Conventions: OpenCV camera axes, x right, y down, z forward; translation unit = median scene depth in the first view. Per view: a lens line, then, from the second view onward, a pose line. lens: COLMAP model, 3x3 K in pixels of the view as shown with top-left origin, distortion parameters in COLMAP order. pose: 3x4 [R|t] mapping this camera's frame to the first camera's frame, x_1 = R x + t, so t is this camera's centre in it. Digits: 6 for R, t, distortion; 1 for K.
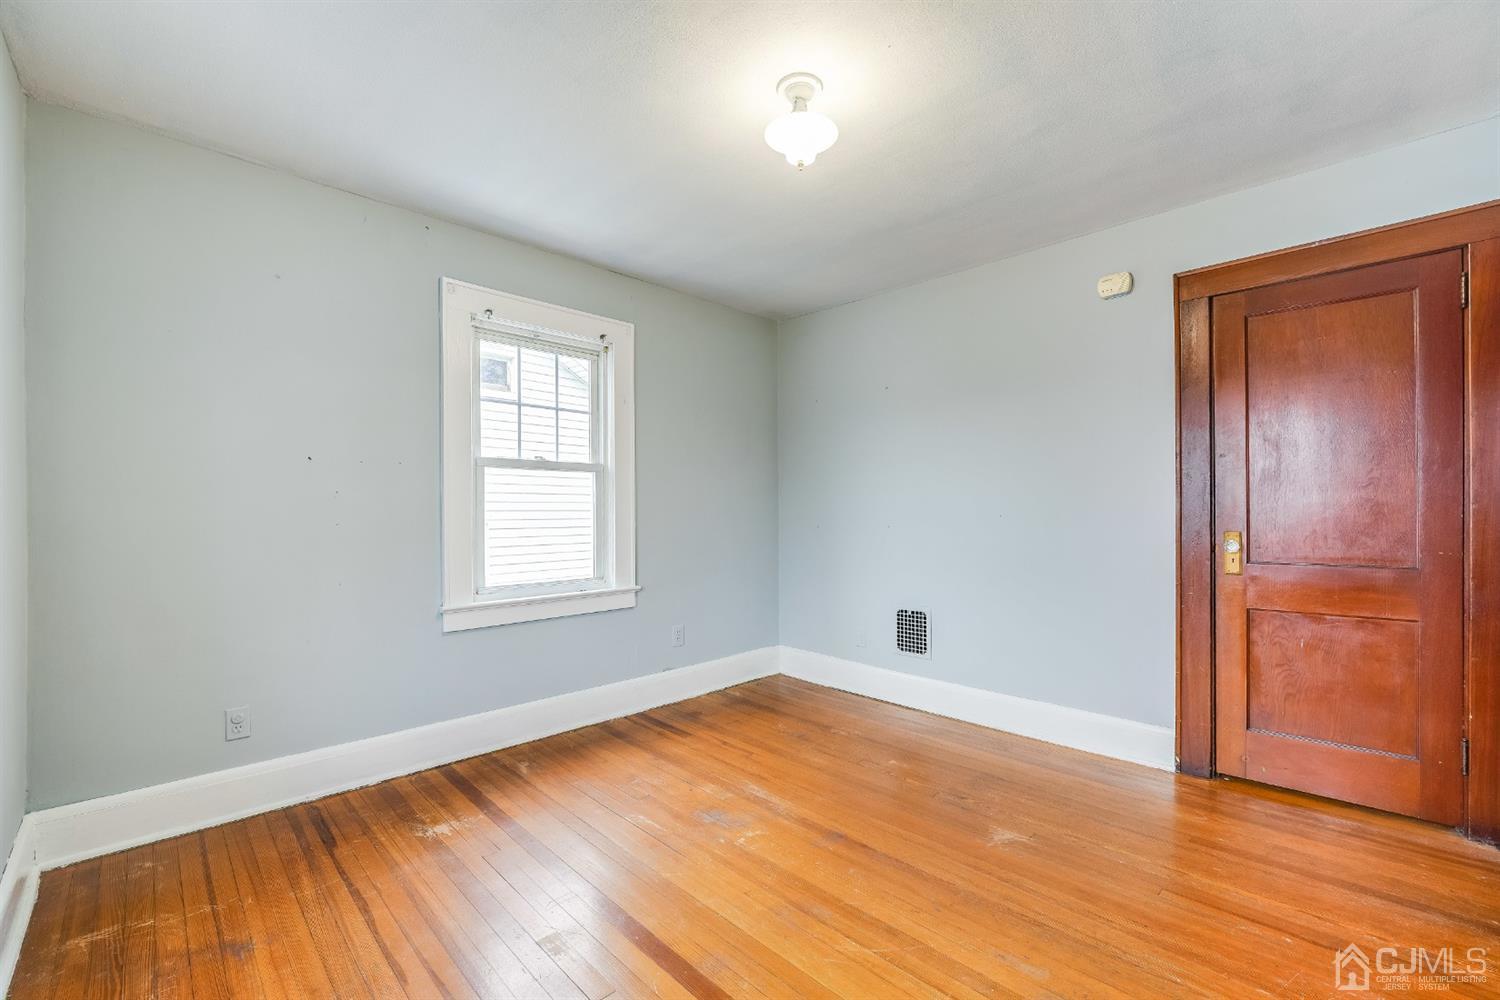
lens RADIAL K [[621.1, 0, 749.8], [0, 621.1, 510.3], [0, 0, 1]] dist [-0.013810, 0.000063]
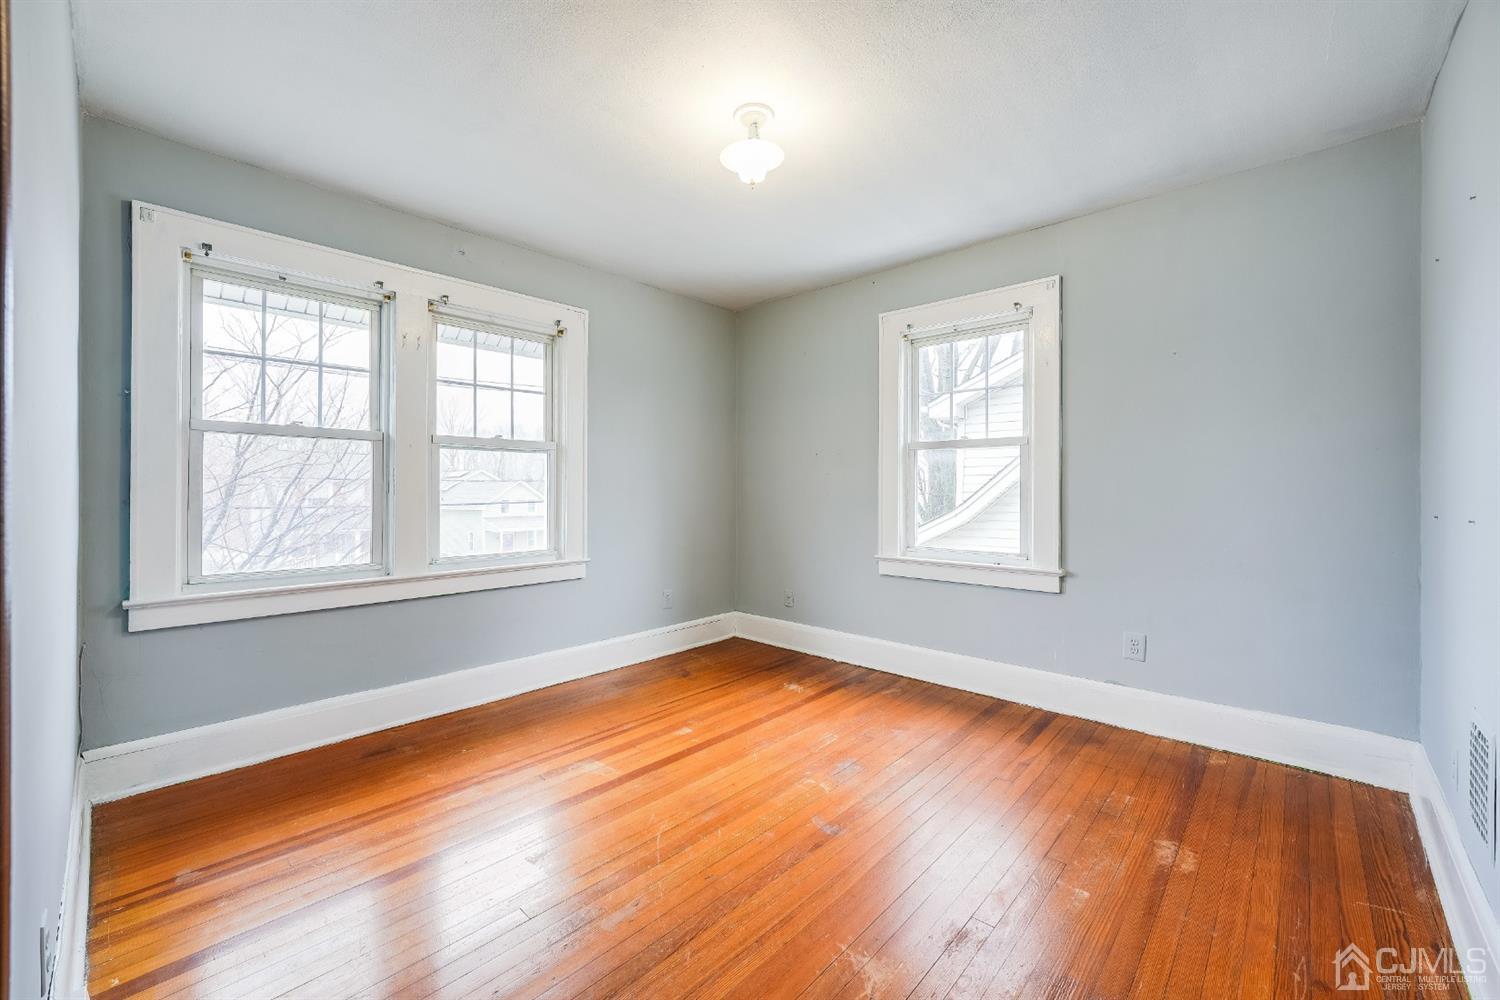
lens RADIAL K [[602.2, 0, 748.3], [0, 602.2, 488.6], [0, 0, 1]] dist [0.002099, 0.000363]
pose [[0.038898, 0.003902, -0.999236, 0.764026], [0.003081, 0.999987, 0.004024, 0.001291], [0.999238, -0.003235, 0.038886, 0.608177]]
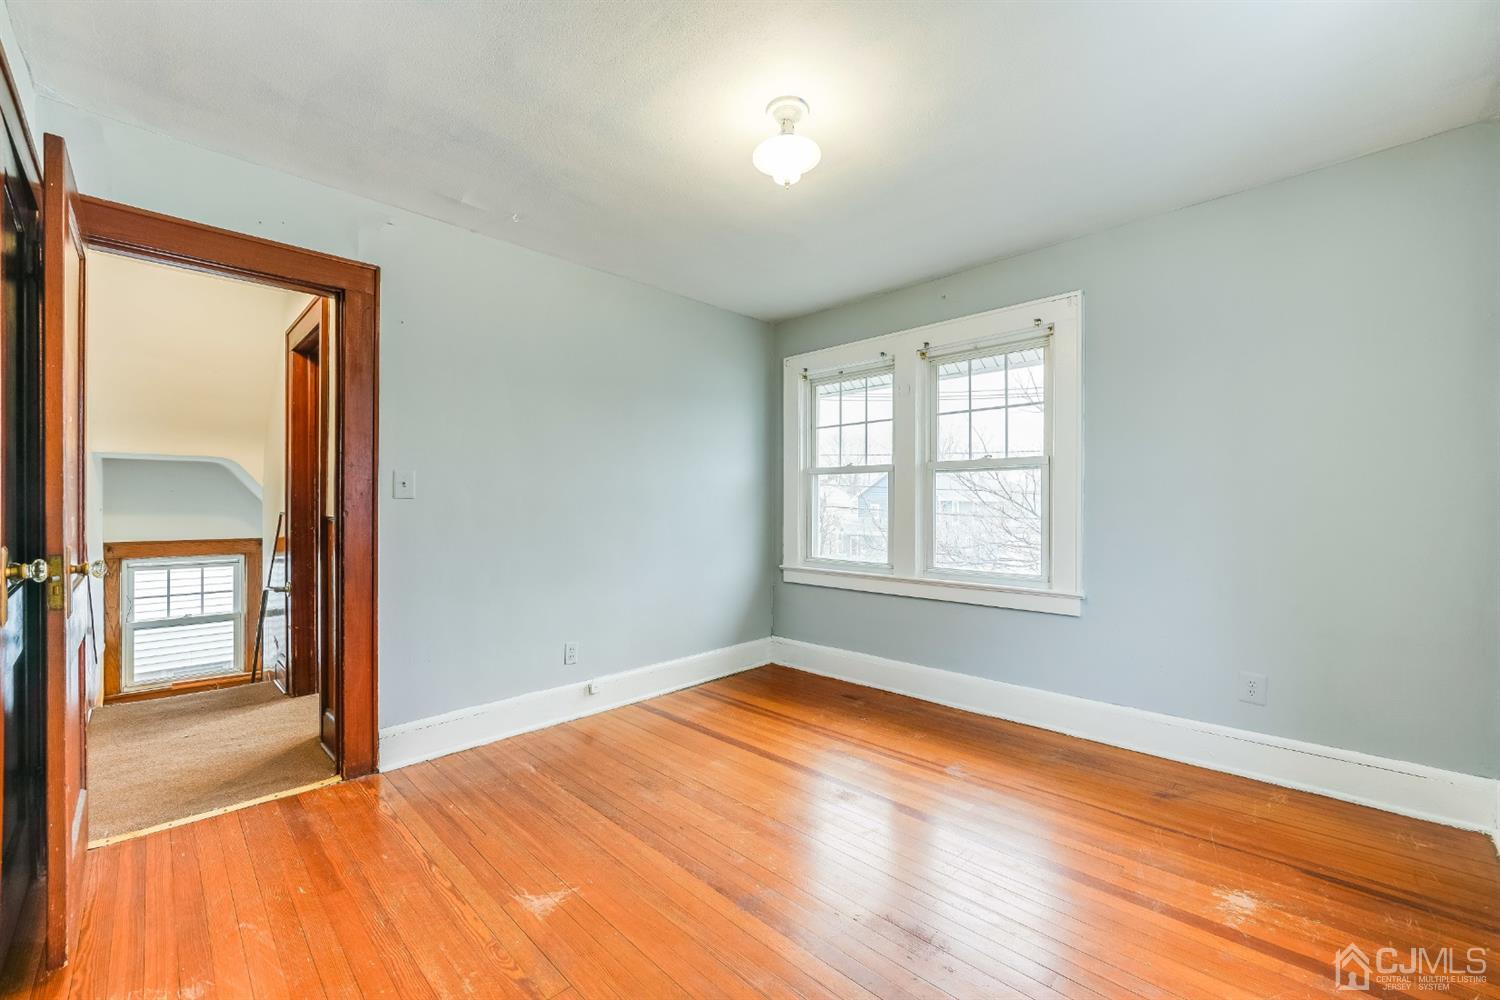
lens RADIAL K [[602.2, 0, 748.7], [0, 602.2, 505.6], [0, 0, 1]] dist [0.002099, 0.000363]
pose [[-0.999839, 0.001485, -0.017866, 0.111363], [0.001599, 0.999979, -0.006352, 0.006810], [0.017856, -0.006379, -0.999820, 1.303836]]
